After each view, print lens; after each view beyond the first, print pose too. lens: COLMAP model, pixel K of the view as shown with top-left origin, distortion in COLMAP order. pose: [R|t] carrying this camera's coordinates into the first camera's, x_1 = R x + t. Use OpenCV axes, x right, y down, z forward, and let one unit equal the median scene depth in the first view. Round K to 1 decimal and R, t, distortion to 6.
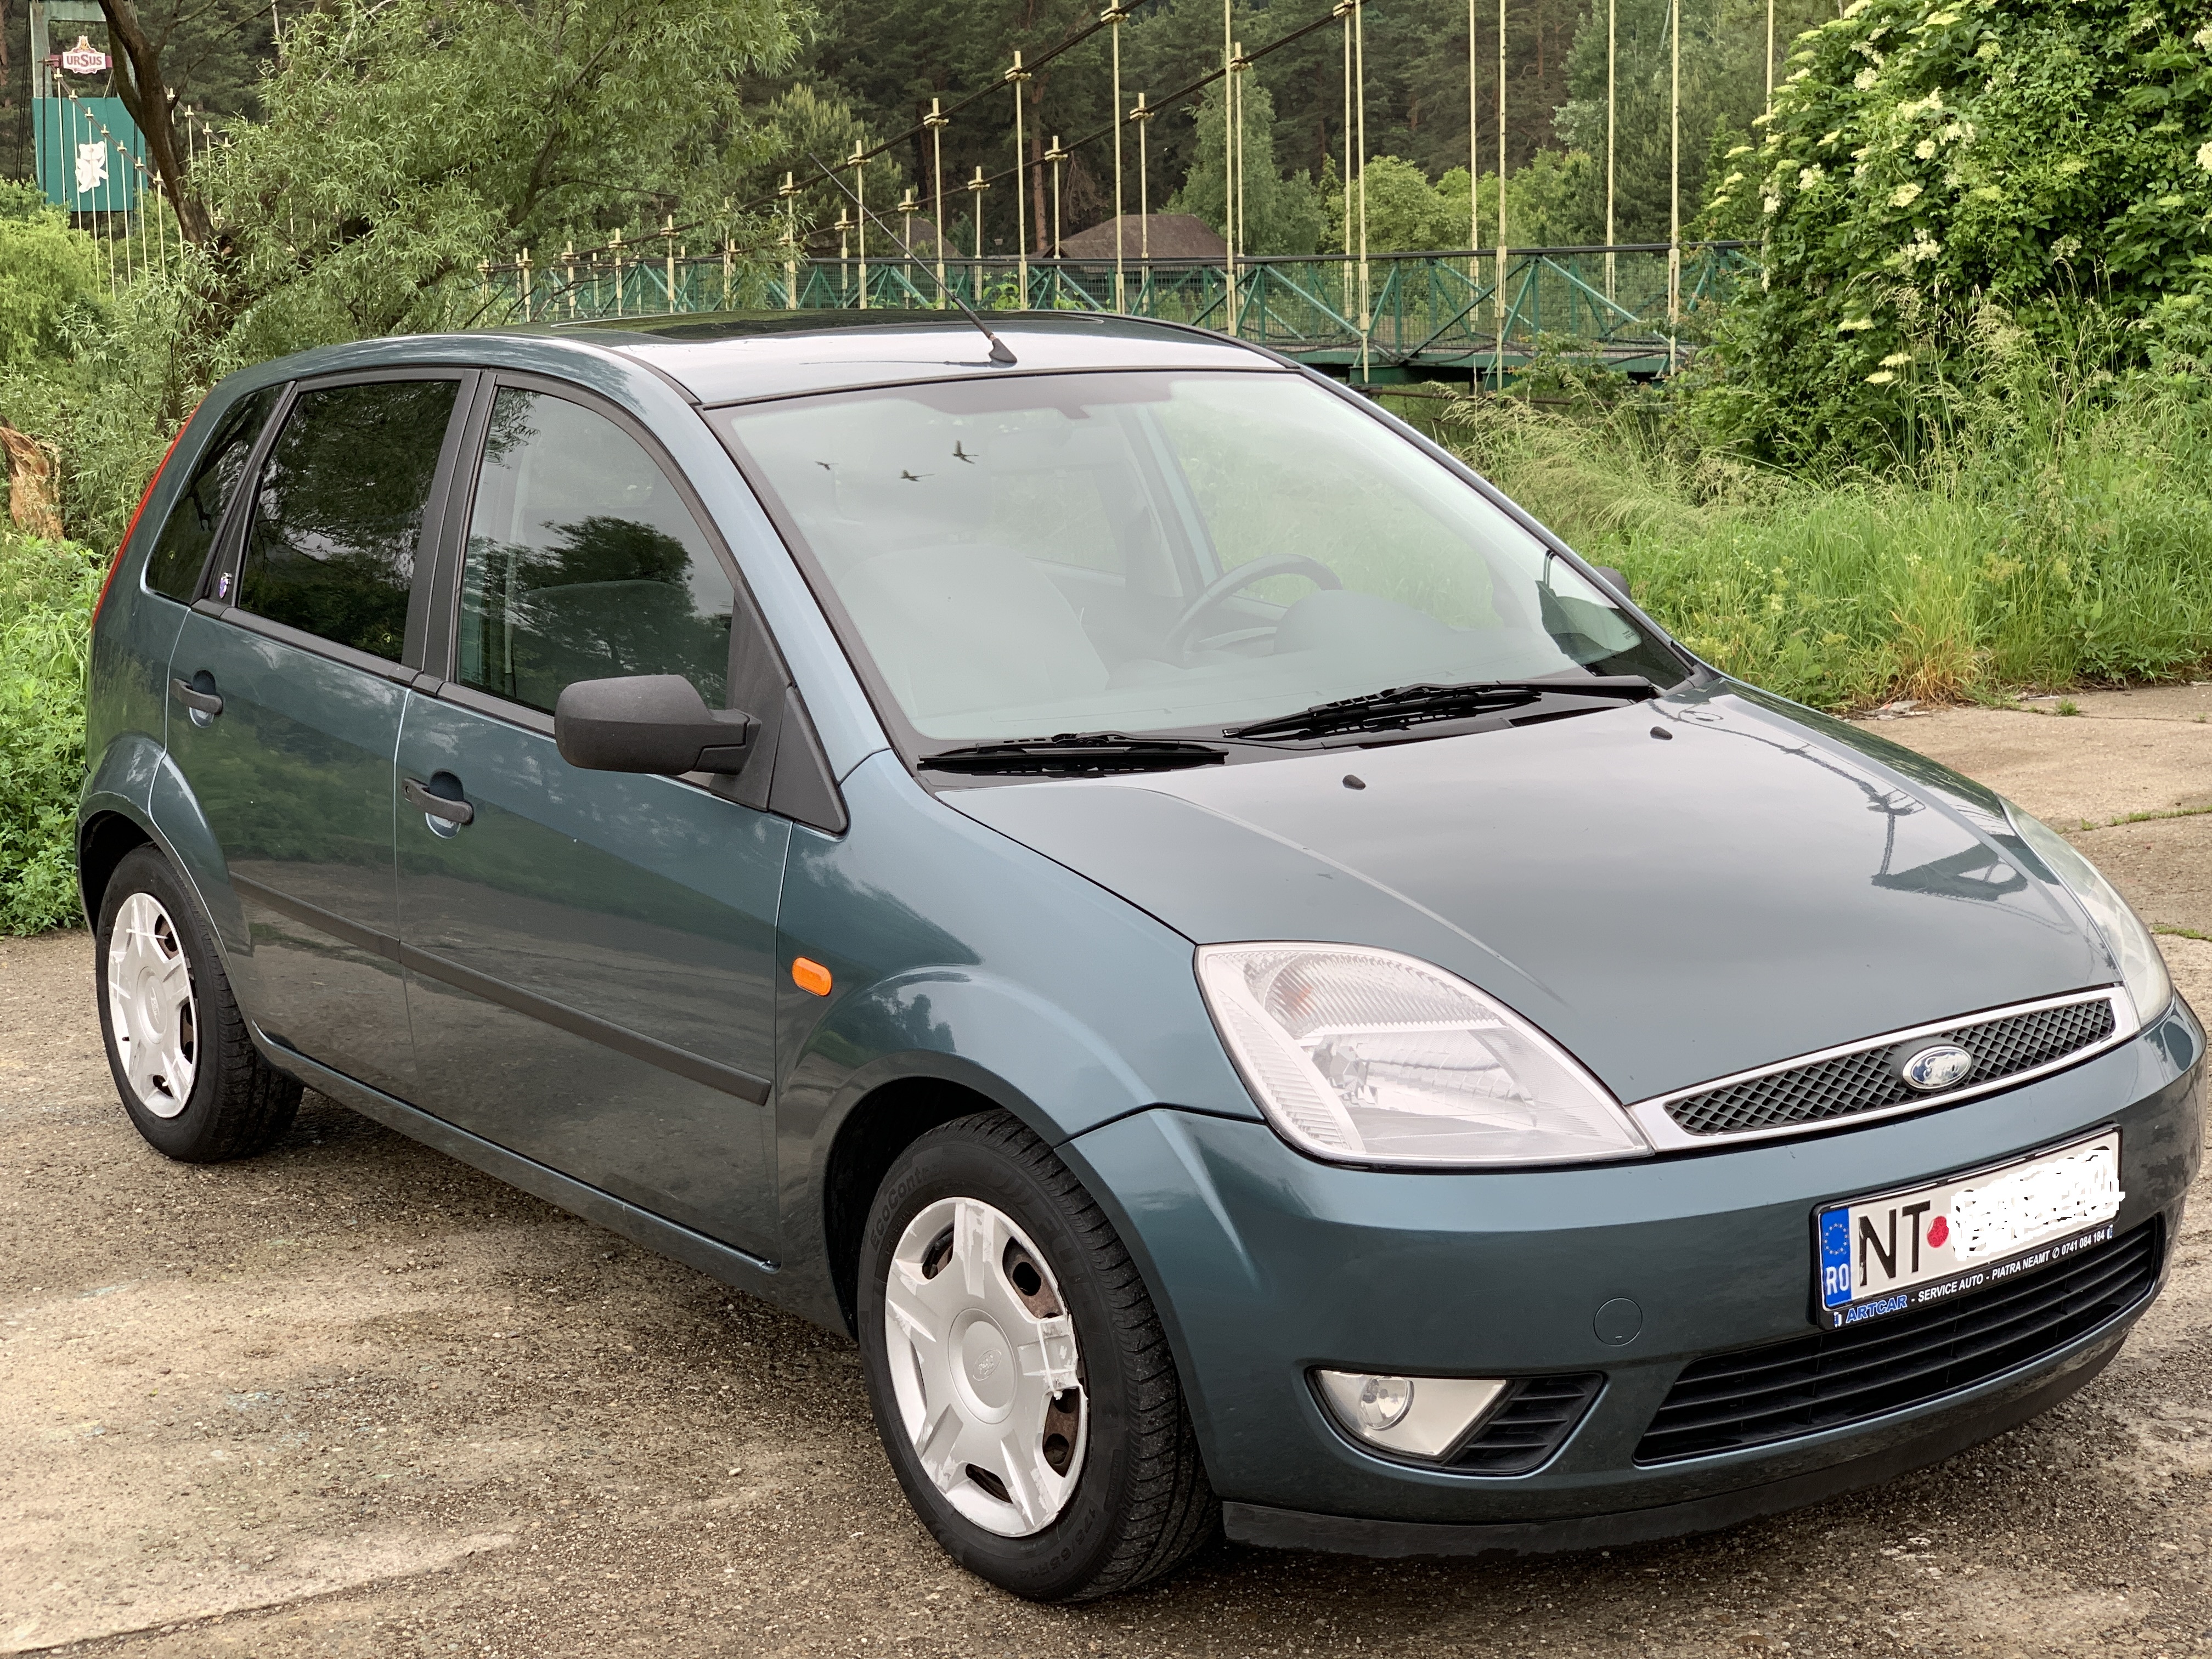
lens RADIAL K [[3396.3, 0, 1106.0], [0, 3396.3, 829.5], [0, 0, 1]] dist [0.247249, -1.284049]
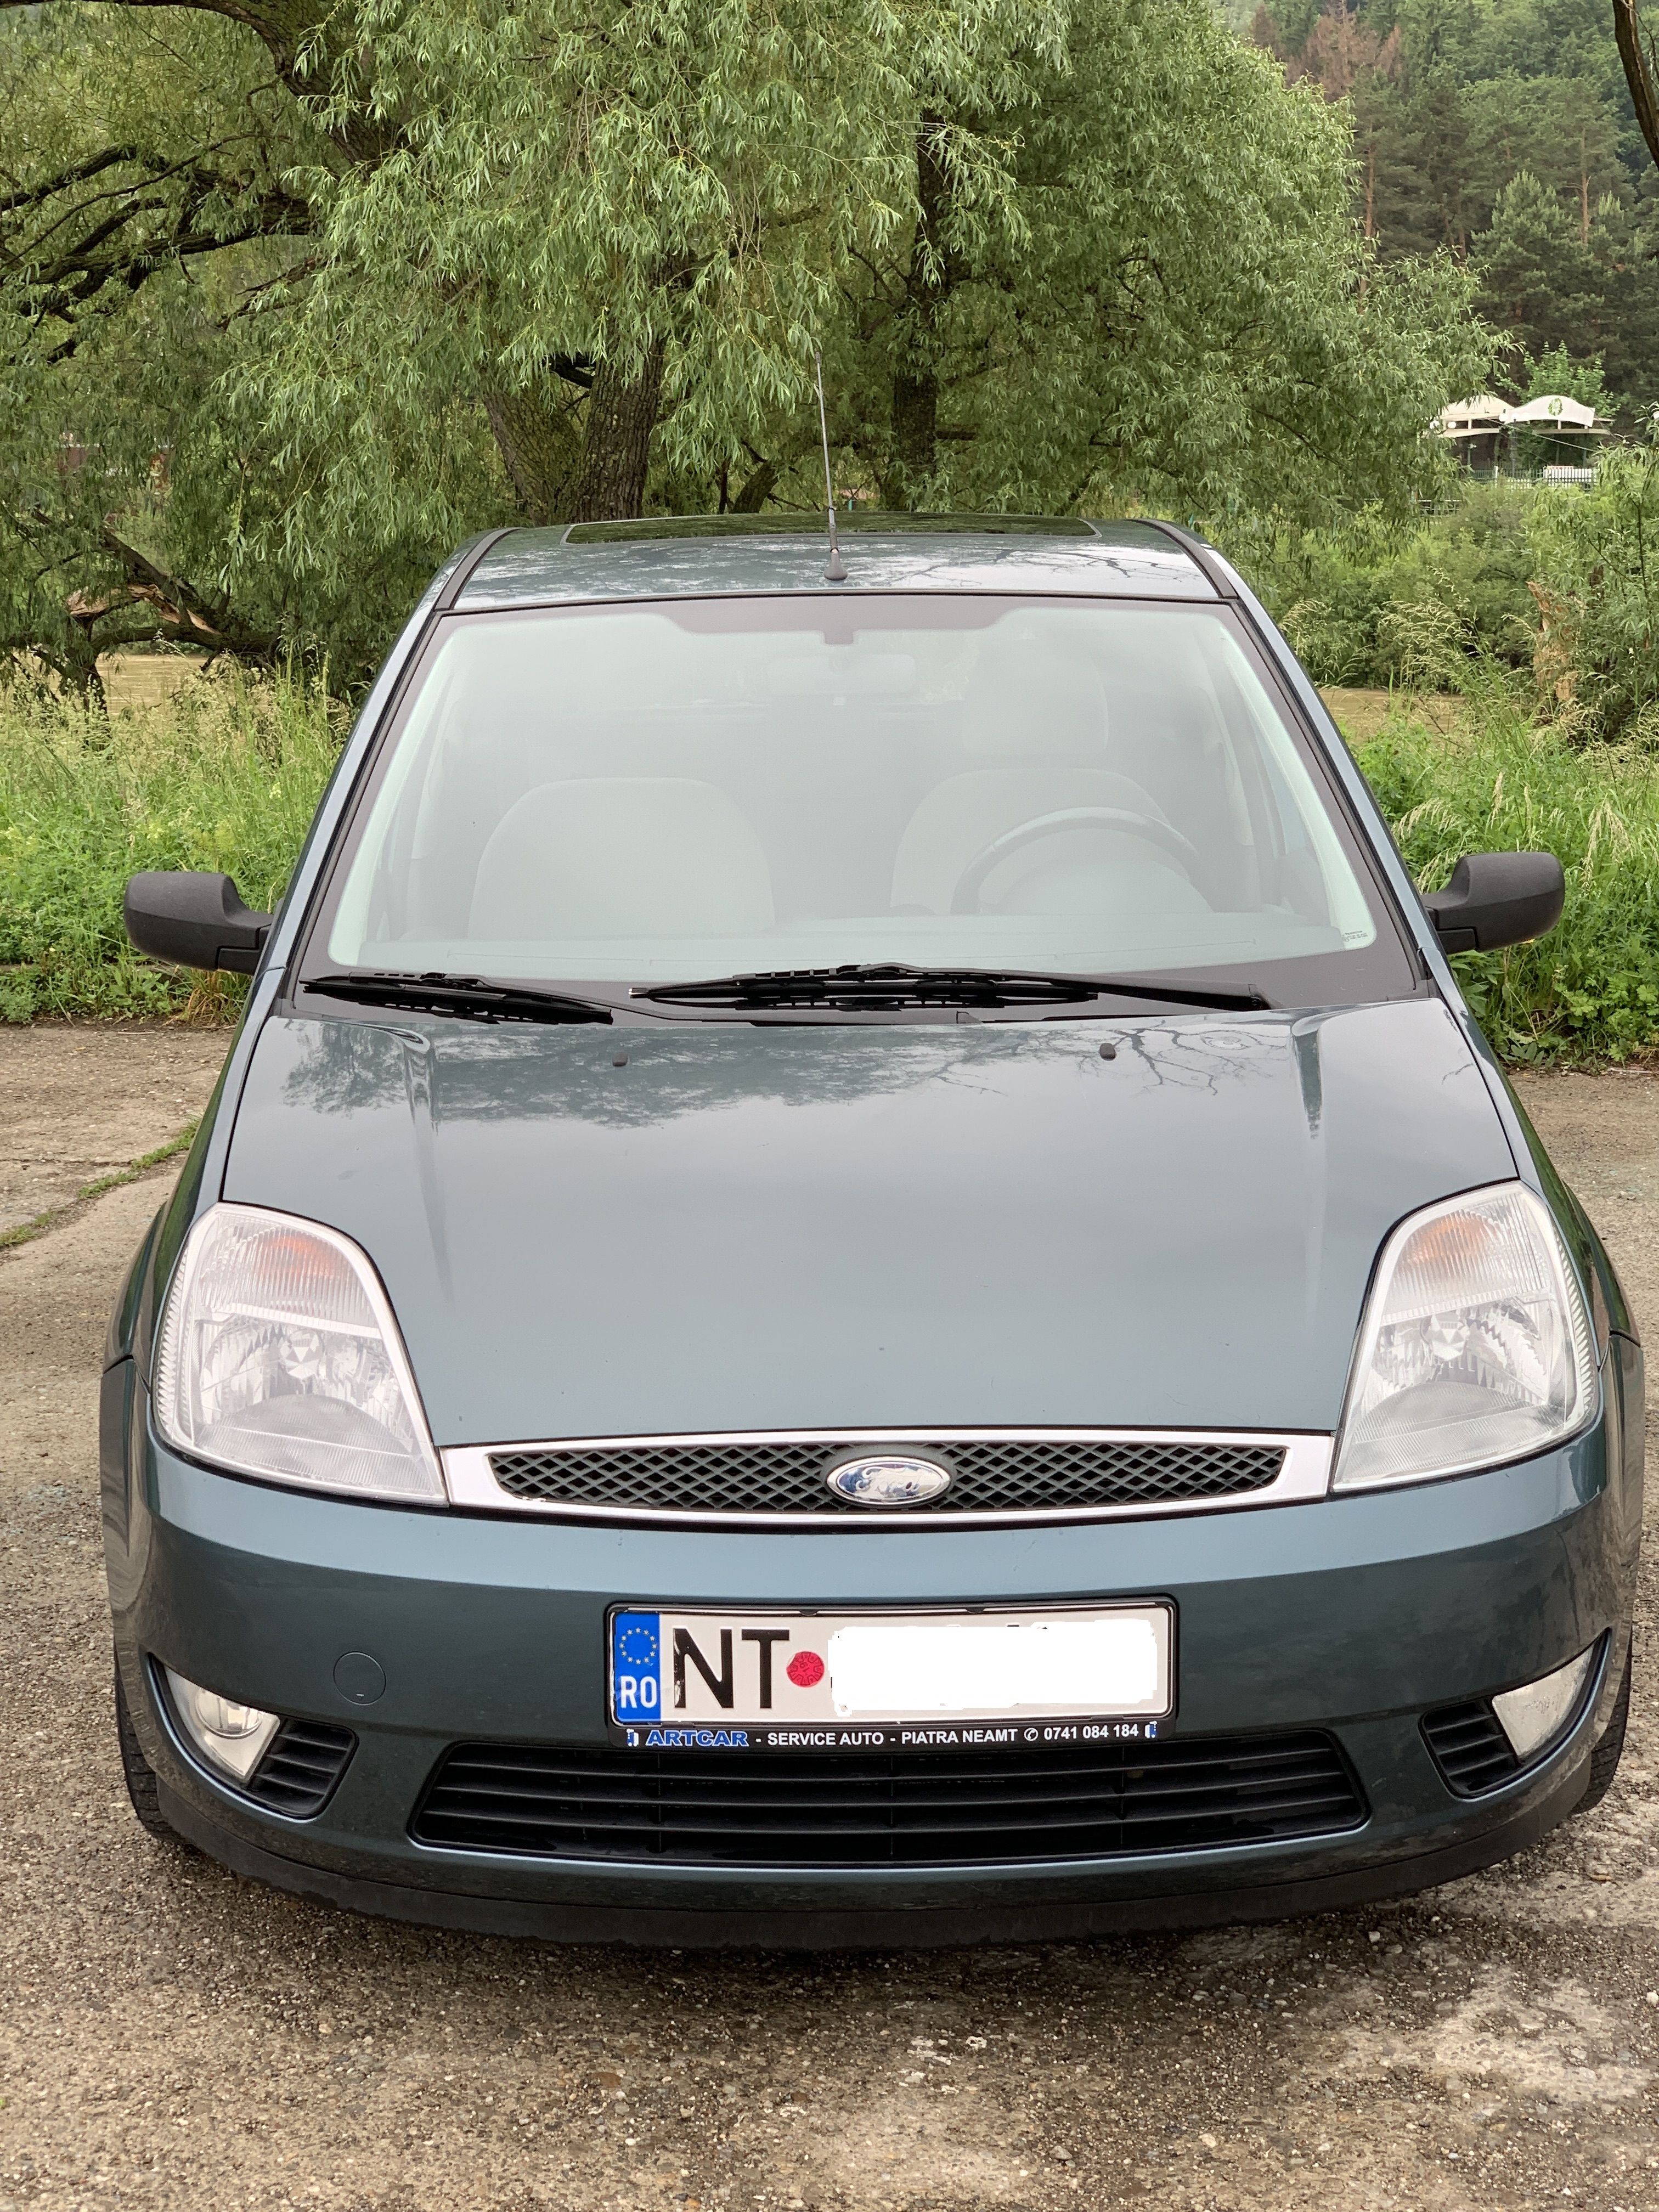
lens RADIAL K [[3388.8, 0, 829.5], [0, 3388.8, 1106.0], [0, 0, 1]] dist [0.203934, -1.006243]
pose [[0.793106, 0.134013, -0.594158, 0.733605], [-0.111042, 0.990960, 0.075289, -0.084930], [0.598877, 0.006264, 0.800817, 0.334107]]
